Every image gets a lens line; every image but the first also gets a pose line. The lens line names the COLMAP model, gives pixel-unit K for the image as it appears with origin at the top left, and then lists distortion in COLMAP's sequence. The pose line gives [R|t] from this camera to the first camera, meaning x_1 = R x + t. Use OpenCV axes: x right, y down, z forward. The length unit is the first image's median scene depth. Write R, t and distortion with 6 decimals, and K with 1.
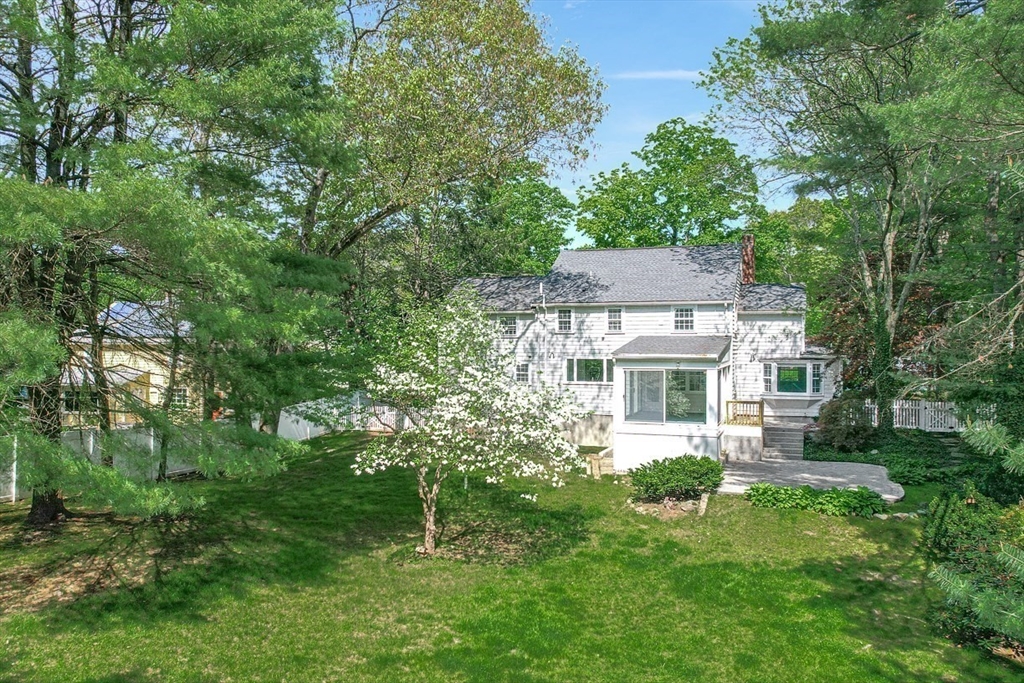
lens RADIAL K [[654.3, 0, 515.9], [0, 654.3, 347.4], [0, 0, 1]] dist [0.009256, 0.008118]
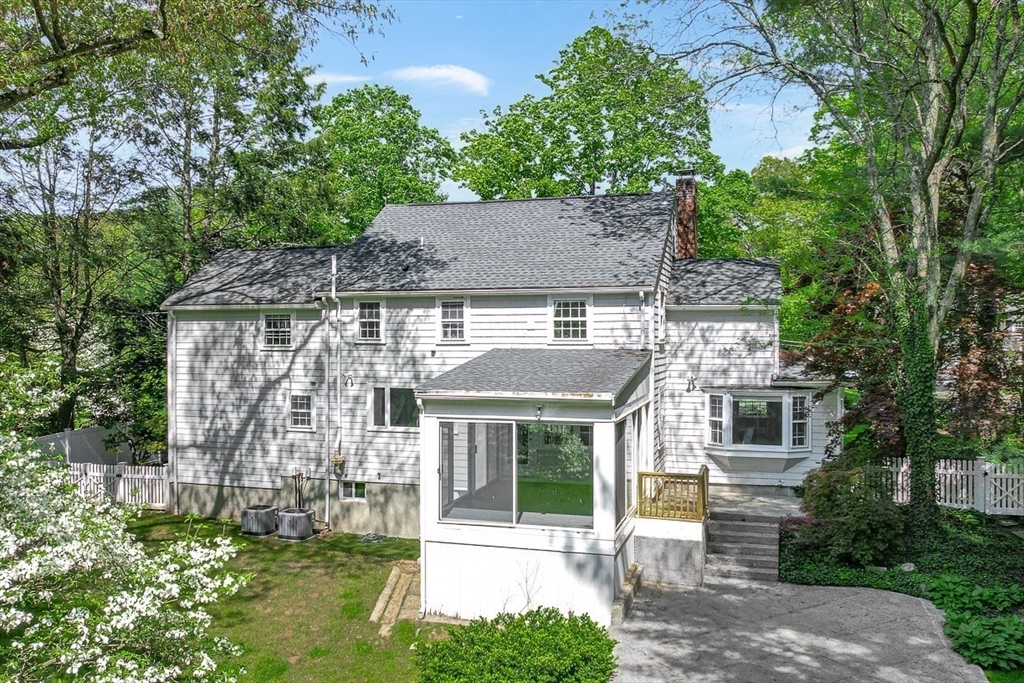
lens RADIAL K [[654.3, 0, 508.0], [0, 654.3, 335.1], [0, 0, 1]] dist [0.009256, 0.008118]
pose [[0.999300, -0.004051, 0.037185, 0.177843], [0.003756, 0.999961, 0.007998, -0.033693], [-0.037216, -0.007853, 0.999276, 0.425836]]
